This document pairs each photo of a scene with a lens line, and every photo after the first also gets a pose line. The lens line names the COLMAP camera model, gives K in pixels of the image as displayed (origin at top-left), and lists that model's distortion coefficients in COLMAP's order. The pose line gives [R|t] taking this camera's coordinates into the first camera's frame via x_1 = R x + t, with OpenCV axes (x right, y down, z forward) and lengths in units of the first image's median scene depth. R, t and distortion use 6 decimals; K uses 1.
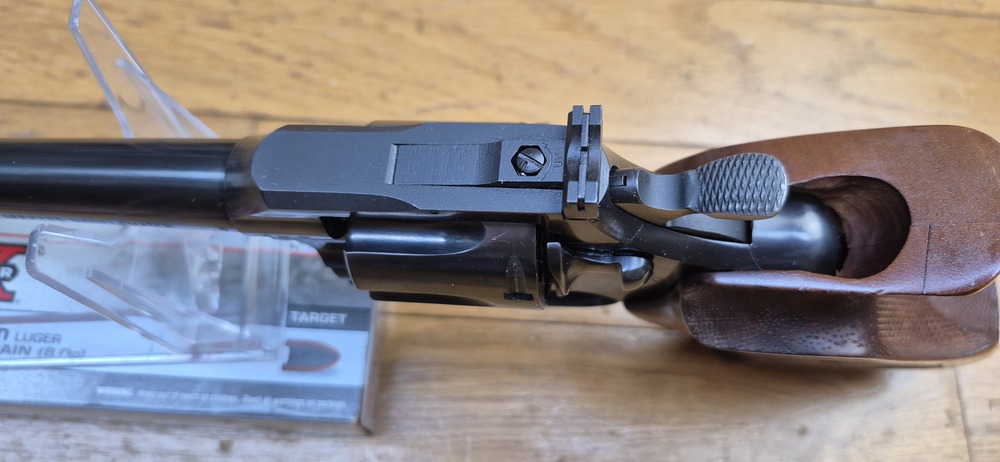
lens RADIAL K [[729.9, 0, 502.8], [0, 729.9, 232.7], [0, 0, 1]] dist [0.071774, -0.162828]
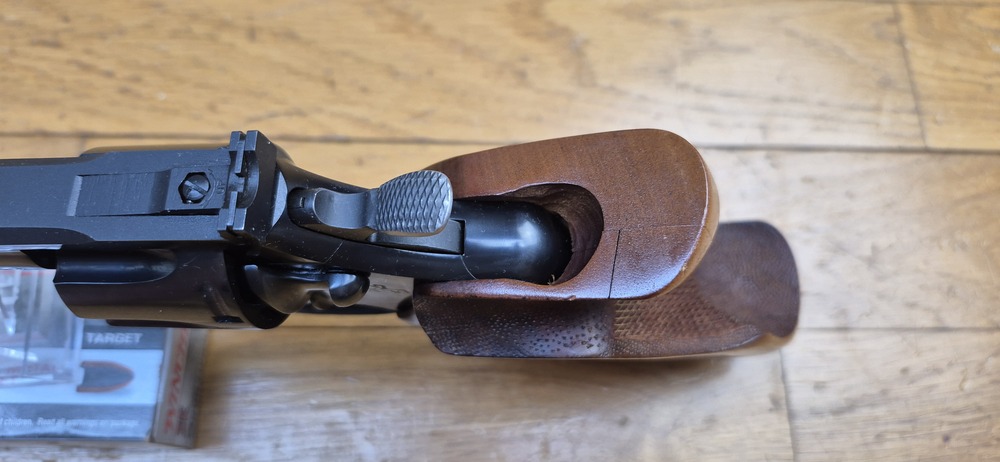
lens RADIAL K [[729.9, 0, 502.8], [0, 729.9, 232.7], [0, 0, 1]] dist [0.071774, -0.162828]
pose [[0.998788, -0.047240, 0.013818, 0.242693], [0.046952, 0.998687, 0.020508, -0.021112], [-0.014769, -0.019834, 0.999694, -0.009727]]
